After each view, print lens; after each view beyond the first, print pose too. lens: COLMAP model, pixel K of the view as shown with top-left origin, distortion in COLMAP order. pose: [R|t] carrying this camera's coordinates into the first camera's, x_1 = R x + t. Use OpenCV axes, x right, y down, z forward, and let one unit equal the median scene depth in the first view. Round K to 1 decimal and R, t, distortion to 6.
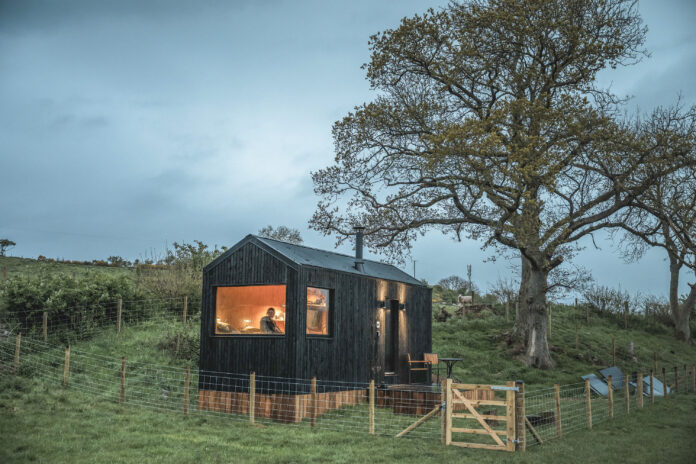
lens RADIAL K [[806.3, 0, 348.0], [0, 806.3, 232.0], [0, 0, 1]] dist [-0.006747, -0.002547]
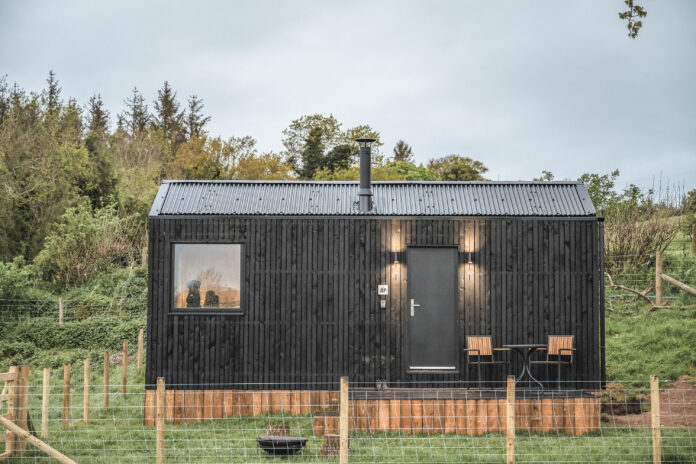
lens RADIAL K [[896.5, 0, 348.0], [0, 896.5, 232.0], [0, 0, 1]] dist [-0.024515, 0.021389]
pose [[0.479566, -0.143607, -0.865675, 0.548811], [0.124487, 0.987674, -0.094882, 0.115755], [0.868631, -0.062263, 0.491532, 0.554852]]
